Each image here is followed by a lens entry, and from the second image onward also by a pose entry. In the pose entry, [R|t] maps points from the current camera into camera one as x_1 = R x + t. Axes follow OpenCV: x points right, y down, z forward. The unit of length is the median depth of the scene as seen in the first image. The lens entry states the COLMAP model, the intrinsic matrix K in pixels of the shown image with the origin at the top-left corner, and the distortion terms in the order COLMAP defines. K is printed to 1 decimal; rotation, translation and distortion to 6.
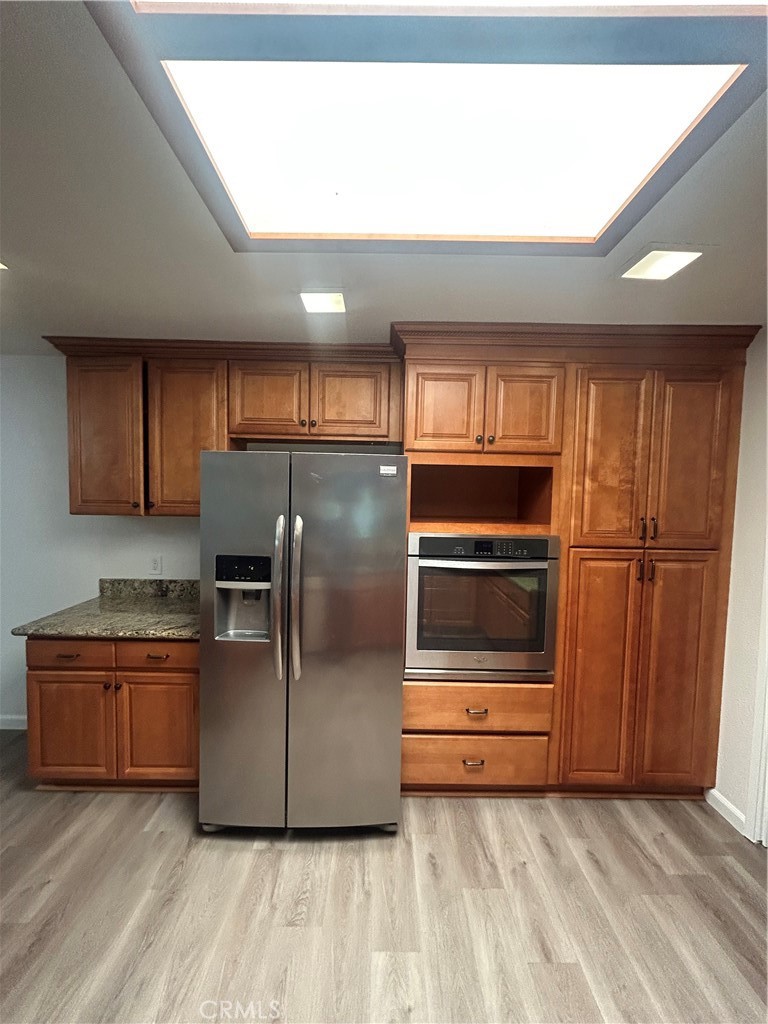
lens RADIAL K [[414.1, 0, 376.1], [0, 414.1, 520.5], [0, 0, 1]] dist [0.000641, -0.000179]
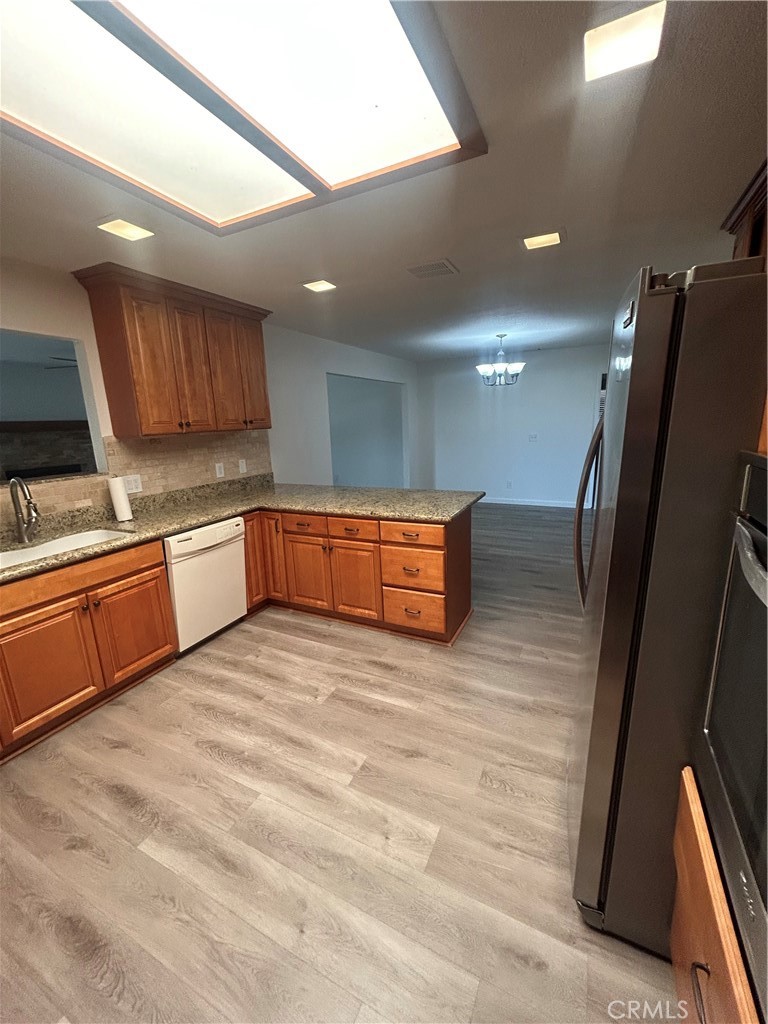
lens RADIAL K [[414.1, 0, 383.9], [0, 414.1, 511.6], [0, 0, 1]] dist [0.000641, -0.000179]
pose [[-0.451035, 0.186648, -0.872771, 0.738585], [-0.044883, 0.971907, 0.231044, 0.022977], [0.891377, 0.143382, -0.429987, 1.087426]]
